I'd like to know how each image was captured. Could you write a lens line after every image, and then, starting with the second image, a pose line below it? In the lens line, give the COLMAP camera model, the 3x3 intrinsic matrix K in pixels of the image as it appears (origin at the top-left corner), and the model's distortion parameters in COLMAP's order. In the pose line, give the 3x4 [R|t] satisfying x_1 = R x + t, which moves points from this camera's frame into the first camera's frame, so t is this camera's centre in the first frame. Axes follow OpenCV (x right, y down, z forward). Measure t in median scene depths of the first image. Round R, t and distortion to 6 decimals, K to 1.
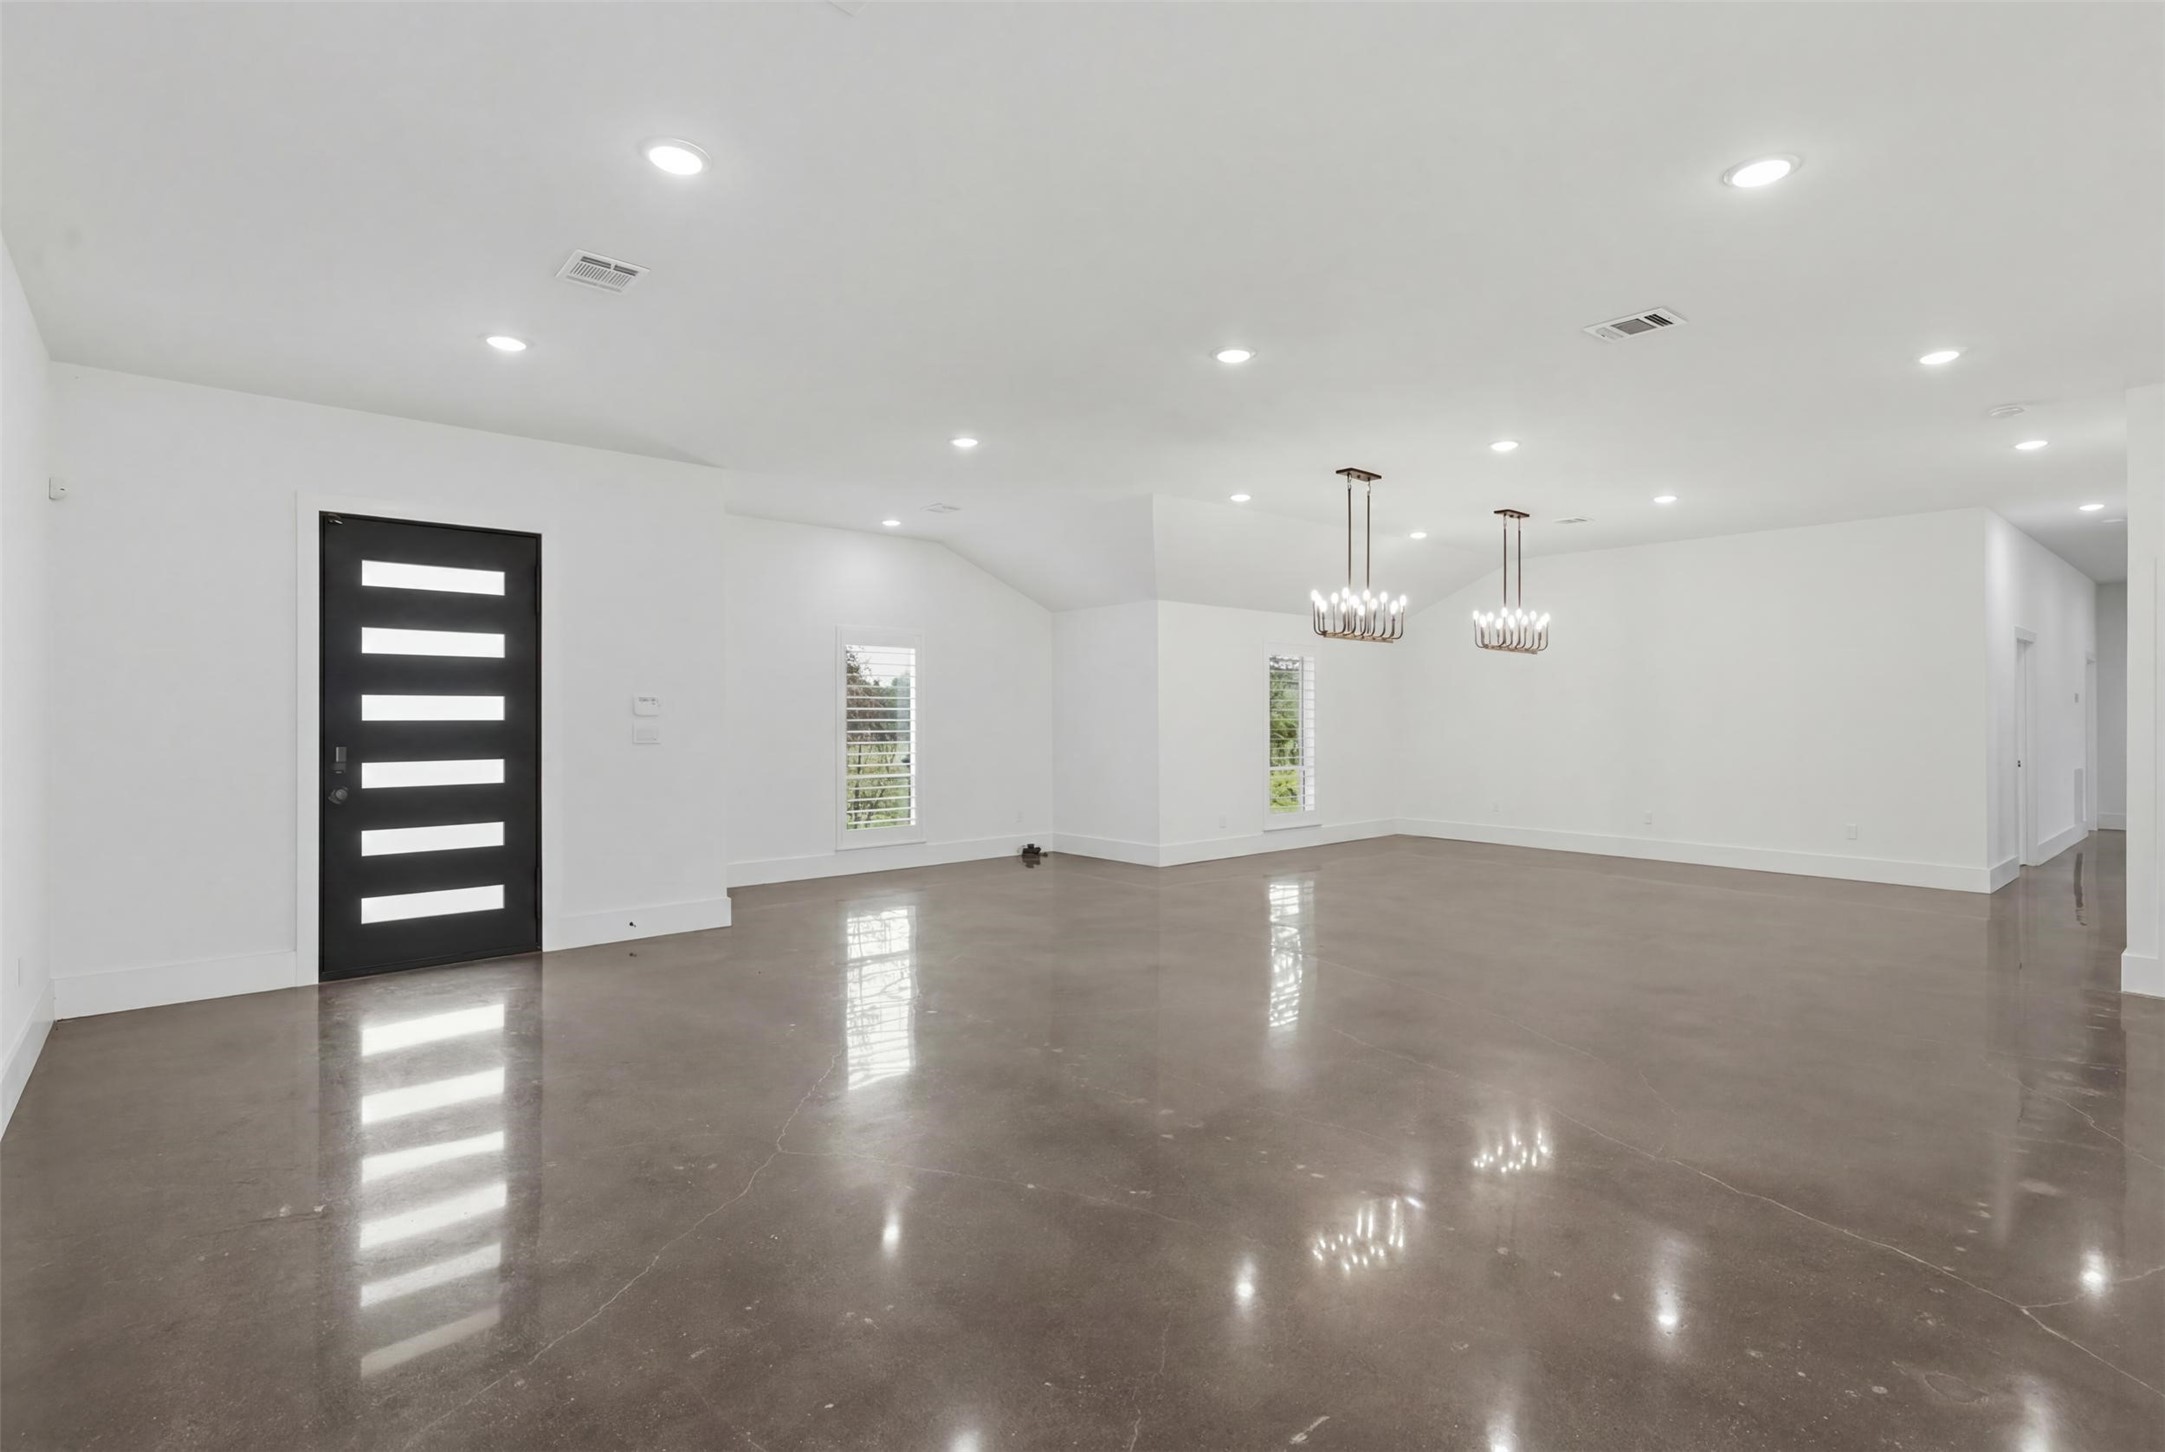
lens RADIAL K [[1032.5, 0, 1082.5], [0, 1032.5, 726.0], [0, 0, 1]] dist [0.000189, -0.000076]
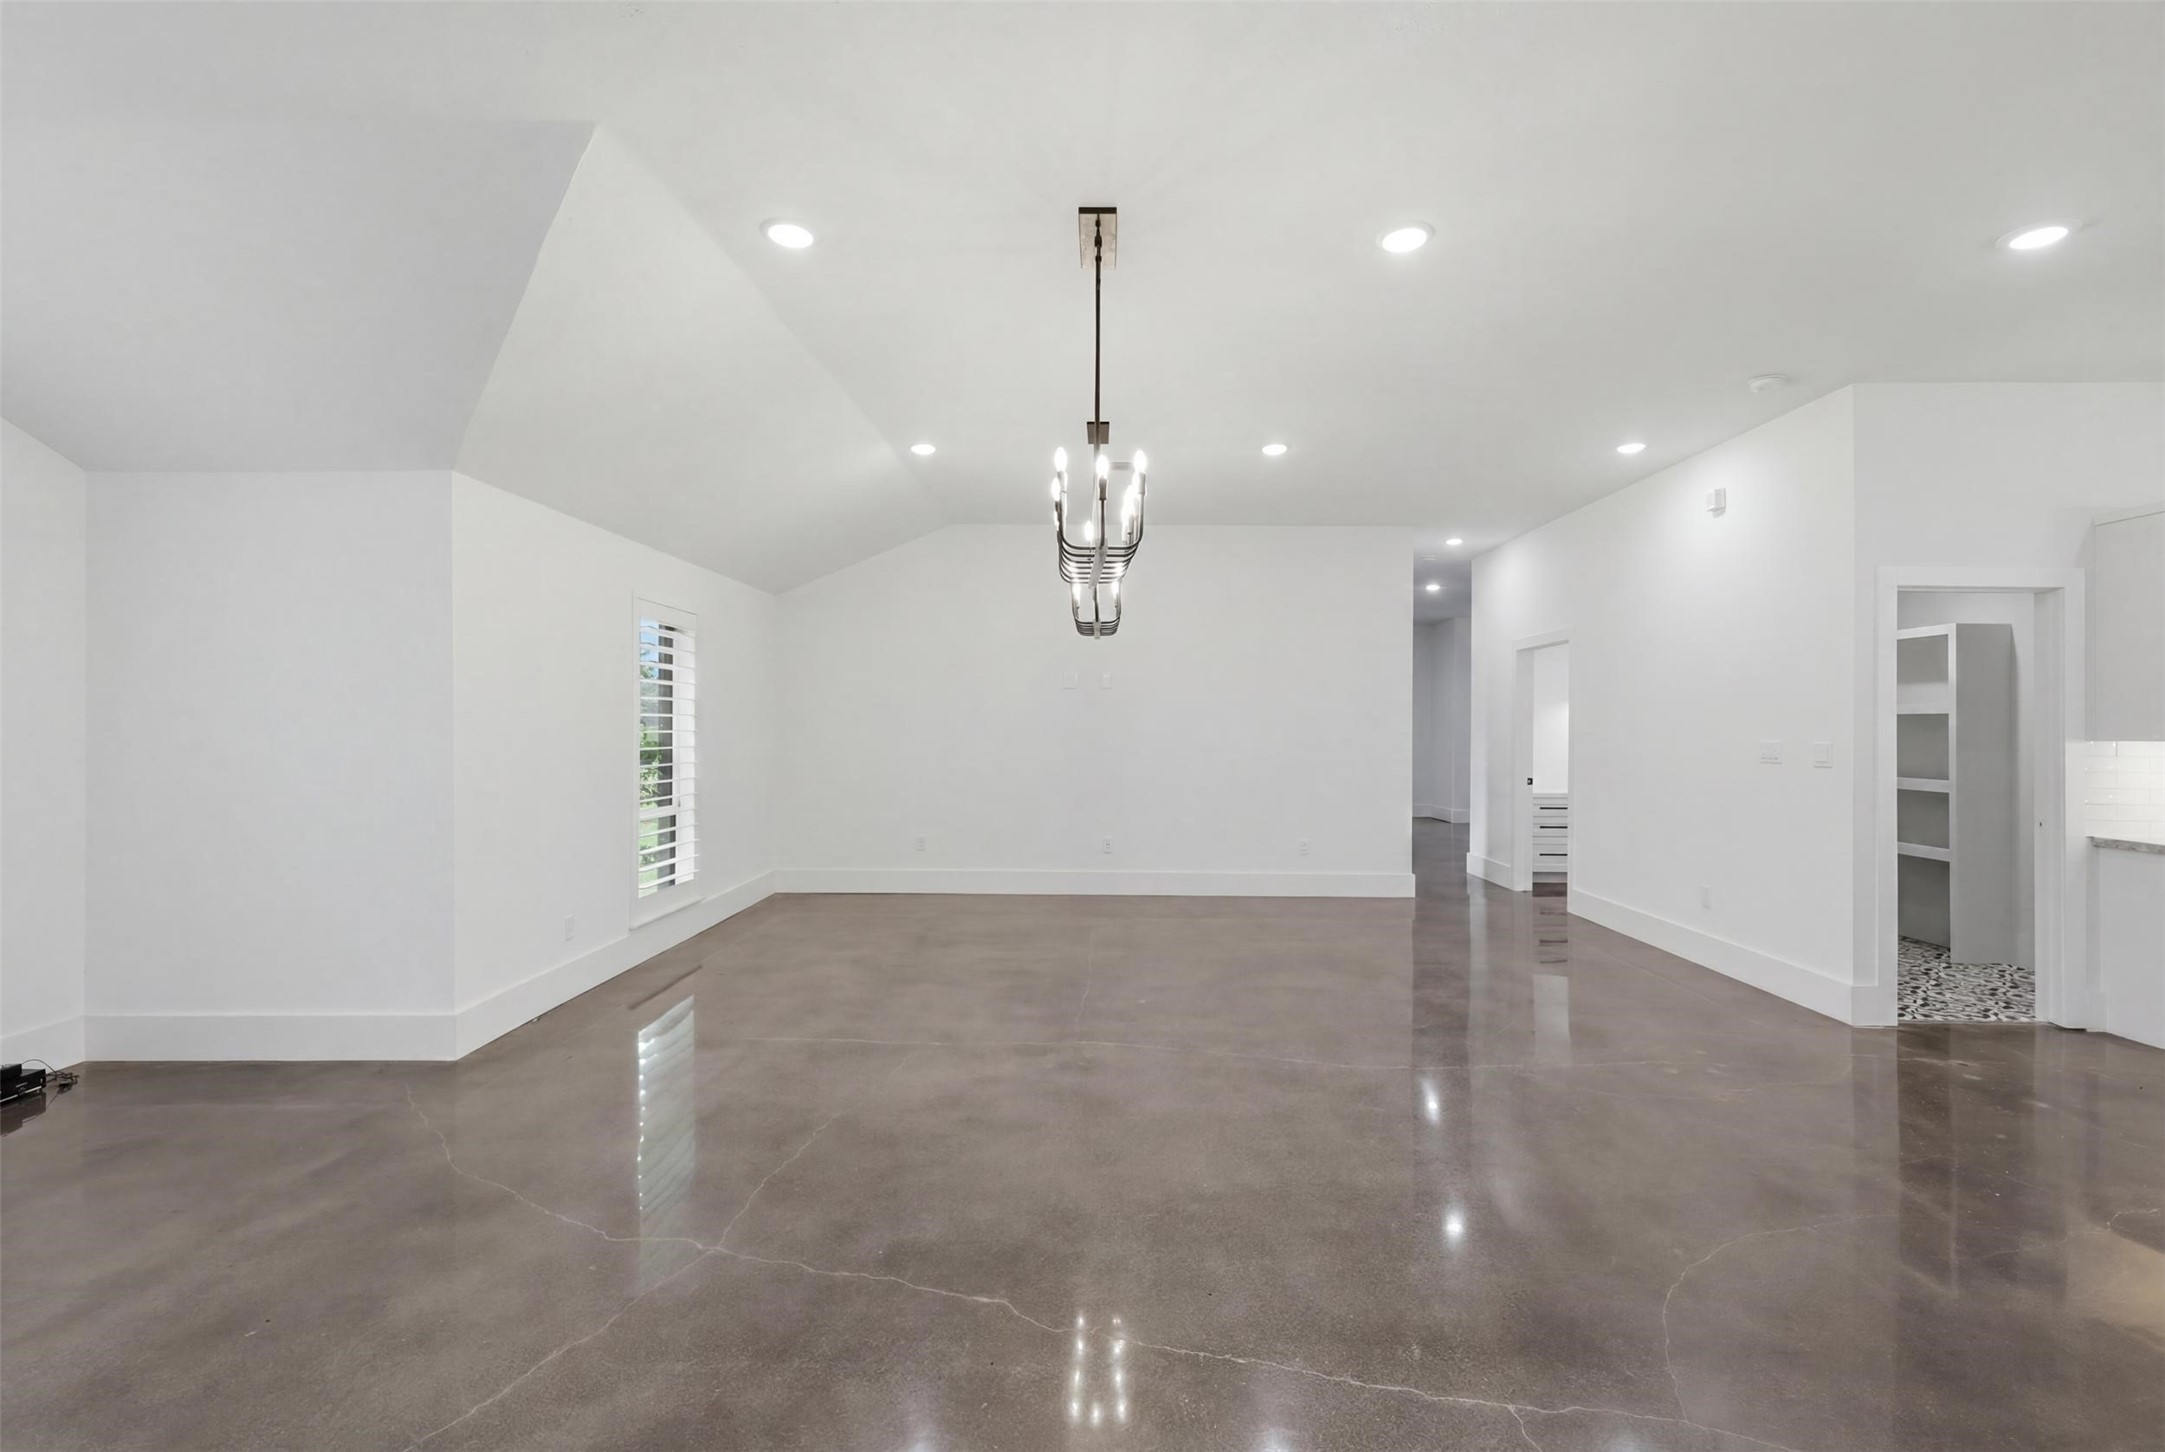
lens RADIAL K [[952.1, 0, 1082.5], [0, 952.1, 726.0], [0, 0, 1]] dist [0.000414, -0.000219]
pose [[0.665033, -0.006708, 0.746784, -0.051474], [0.010430, 0.999946, -0.000306, -0.009408], [-0.746741, 0.007992, 0.665067, 0.493669]]
